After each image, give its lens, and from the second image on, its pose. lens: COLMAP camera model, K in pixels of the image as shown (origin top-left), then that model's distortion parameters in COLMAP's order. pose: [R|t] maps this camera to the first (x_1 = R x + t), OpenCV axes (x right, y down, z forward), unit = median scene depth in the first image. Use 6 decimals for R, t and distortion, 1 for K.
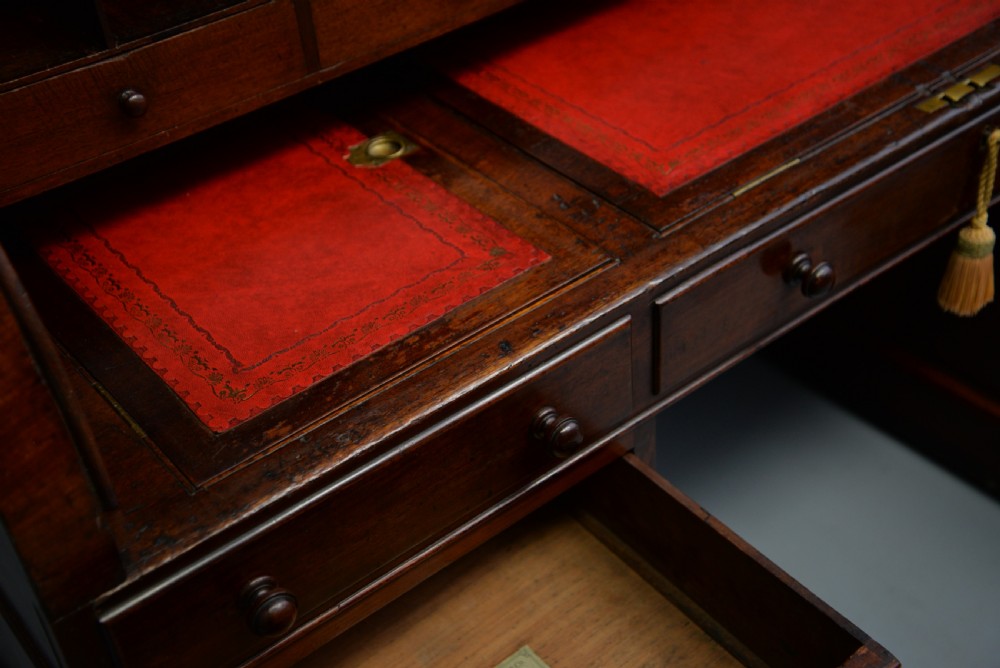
lens RADIAL K [[1286.3, 0, 500.0], [0, 1286.3, 334.0], [0, 0, 1]] dist [0.170883, 0.084726]
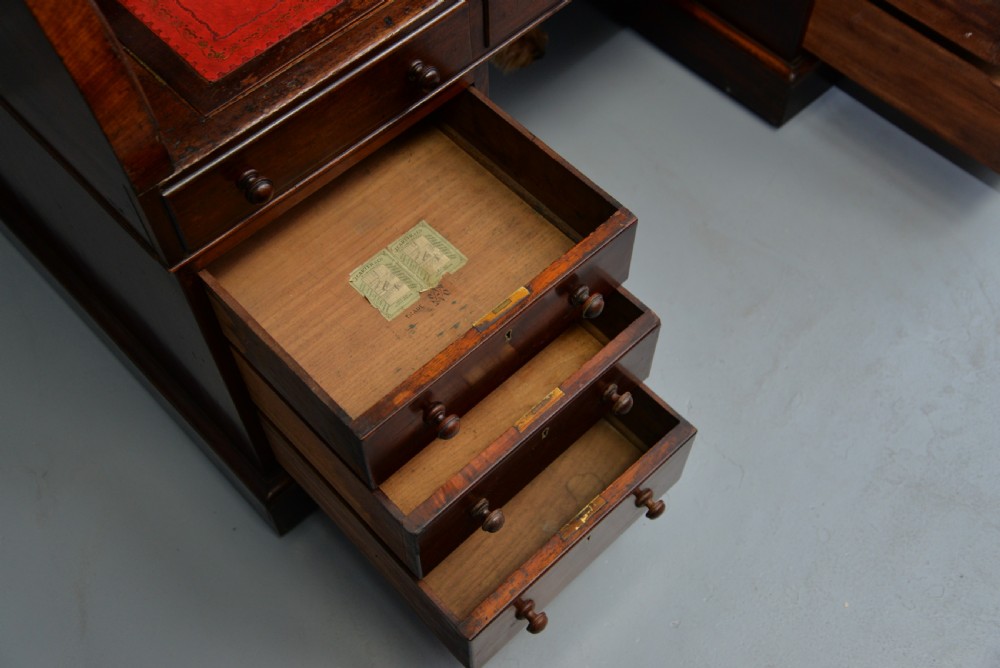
lens RADIAL K [[1075.5, 0, 498.4], [0, 1075.5, 348.7], [0, 0, 1]] dist [0.100638, 0.039710]
pose [[0.995230, -0.048035, 0.084906, 0.006184], [0.016018, 0.939021, 0.343488, -0.069923], [-0.096228, -0.340489, 0.935311, -0.402523]]
